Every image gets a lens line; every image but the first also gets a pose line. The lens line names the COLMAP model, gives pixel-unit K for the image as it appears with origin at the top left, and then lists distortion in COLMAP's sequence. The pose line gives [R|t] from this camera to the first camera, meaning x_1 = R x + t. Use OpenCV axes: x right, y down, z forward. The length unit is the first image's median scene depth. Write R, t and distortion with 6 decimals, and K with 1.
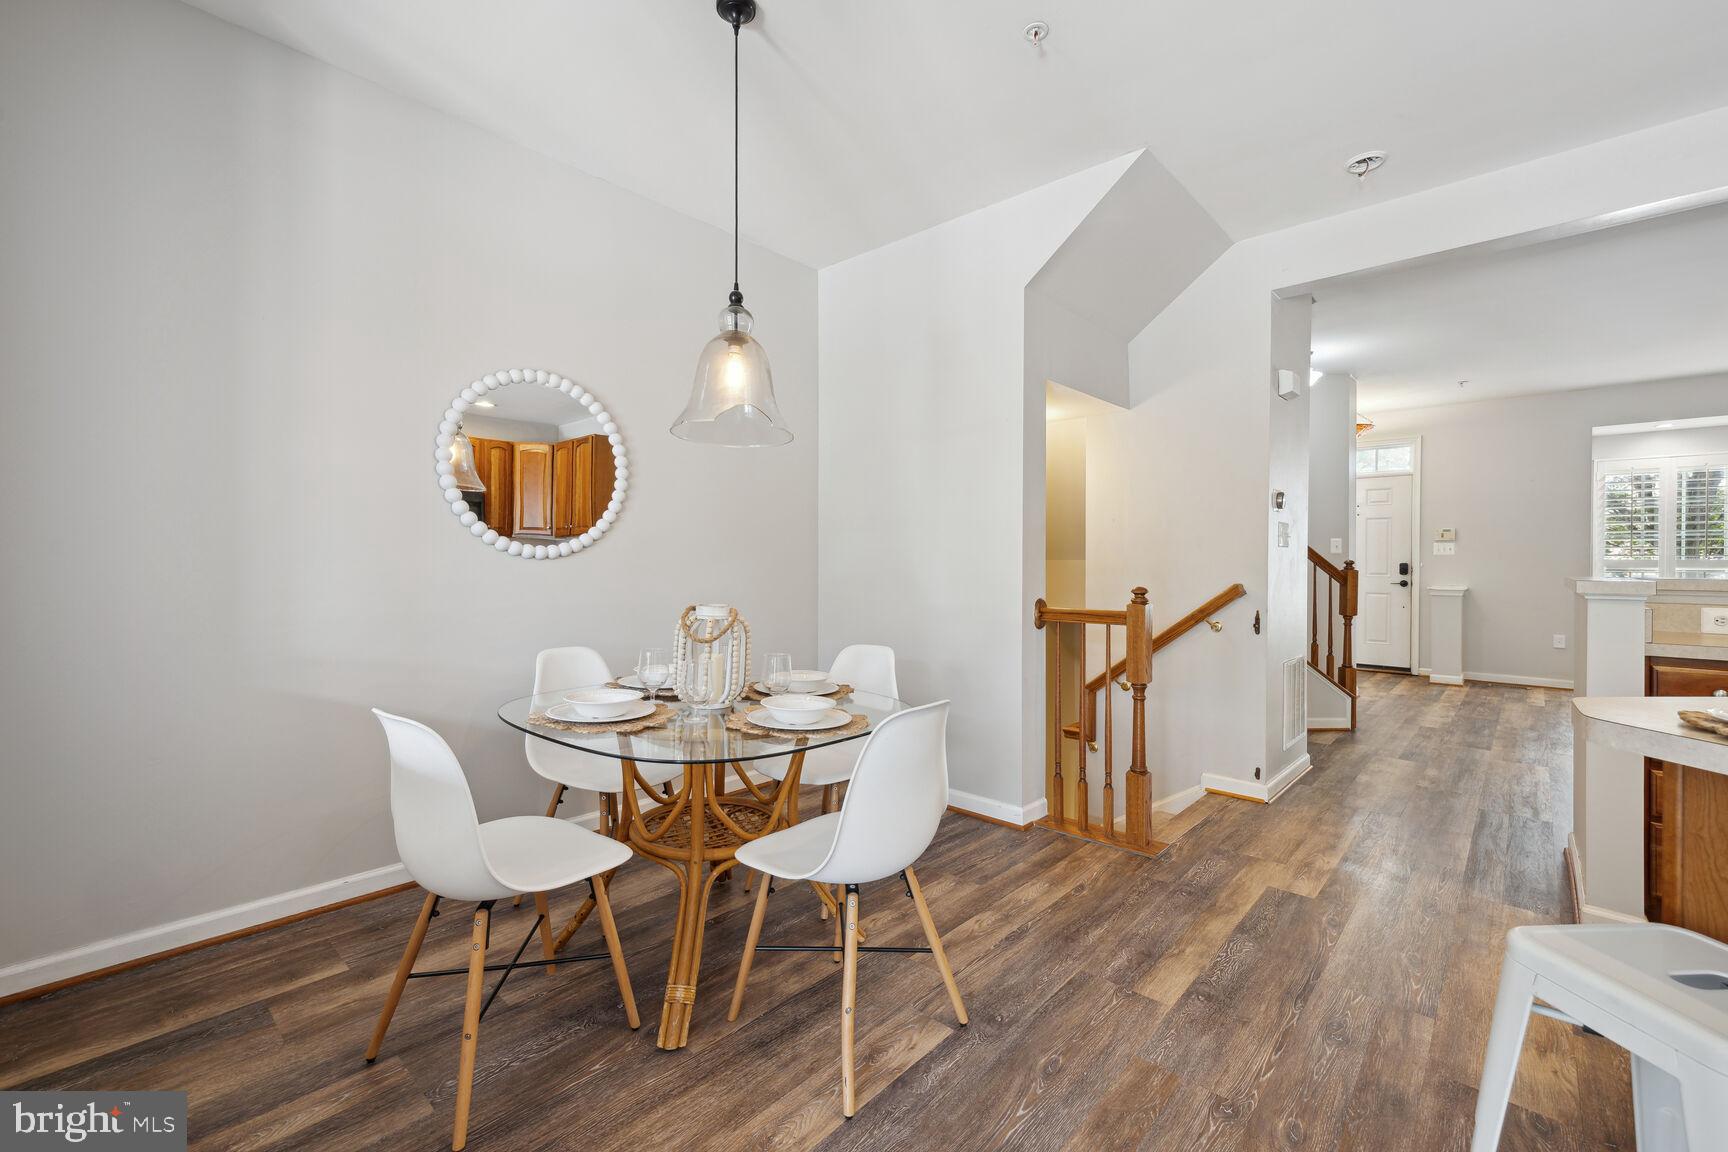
lens RADIAL K [[726.1, 0, 864.0], [0, 726.1, 576.0], [0, 0, 1]] dist [0.012592, 0.000178]
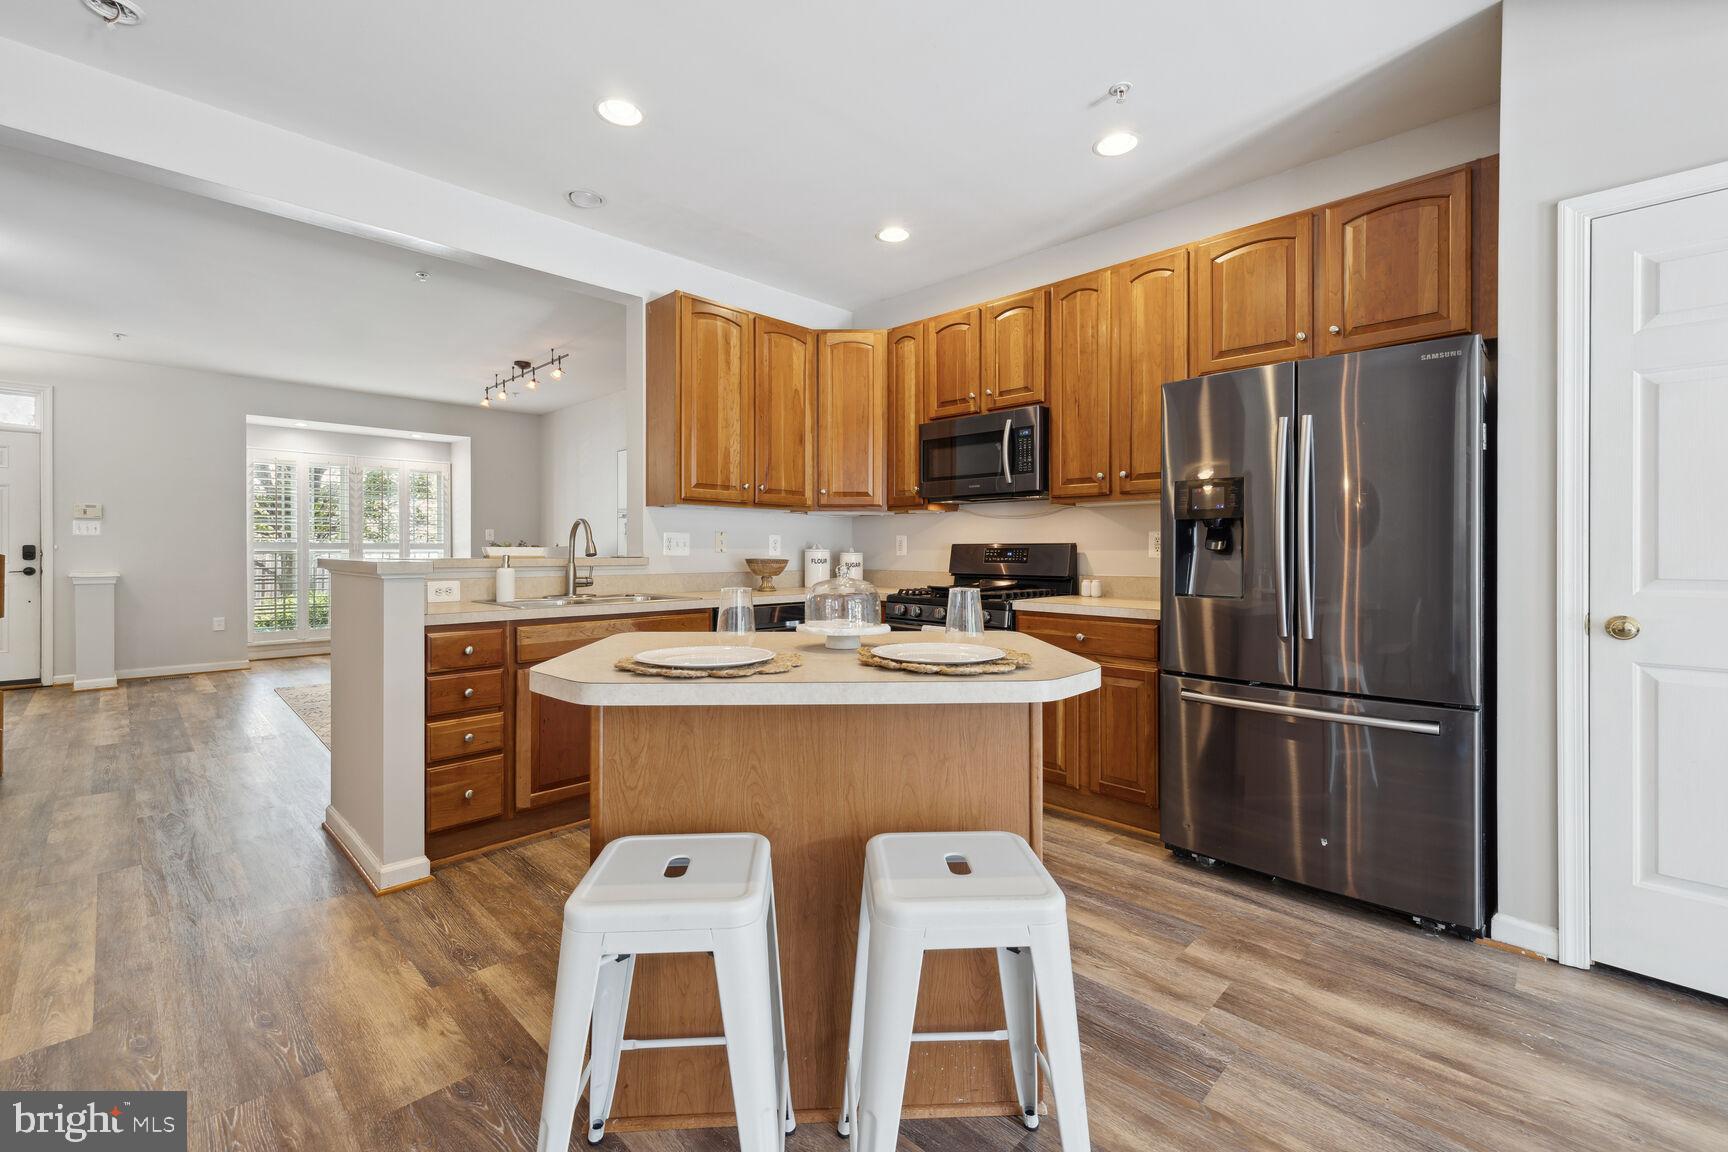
lens RADIAL K [[732.4, 0, 862.3], [0, 732.4, 545.1], [0, 0, 1]] dist [0.001839, 0.000338]
pose [[0.026986, -0.000024, 0.999636, -0.024054], [0.017038, 0.999855, -0.000436, -0.002441], [-0.999491, 0.017043, 0.026982, 0.102620]]
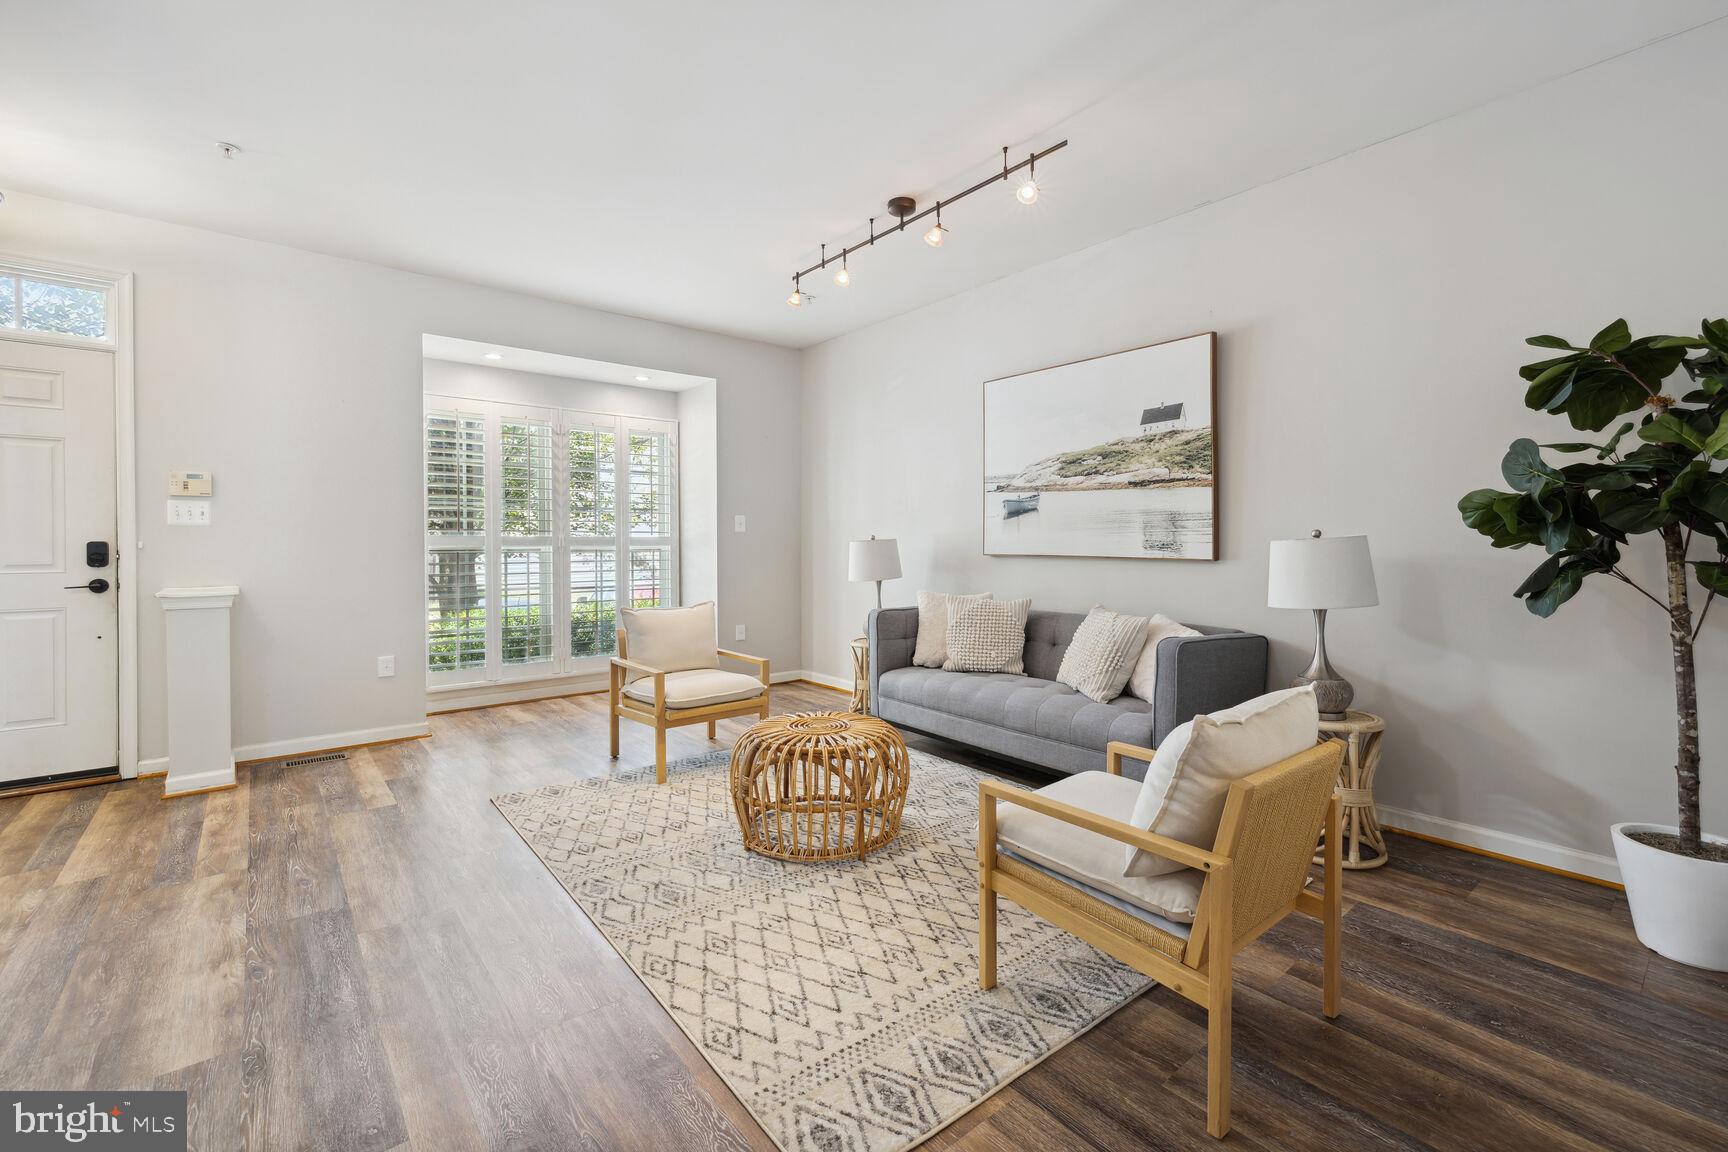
lens RADIAL K [[744.3, 0, 869.7], [0, 744.3, 539.0], [0, 0, 1]] dist [0.002029, 0.000038]
pose [[0.133390, -0.001406, 0.991063, 0.387141], [0.023033, 0.999733, -0.001681, -0.008398], [-0.990796, 0.023051, 0.133387, 0.522127]]
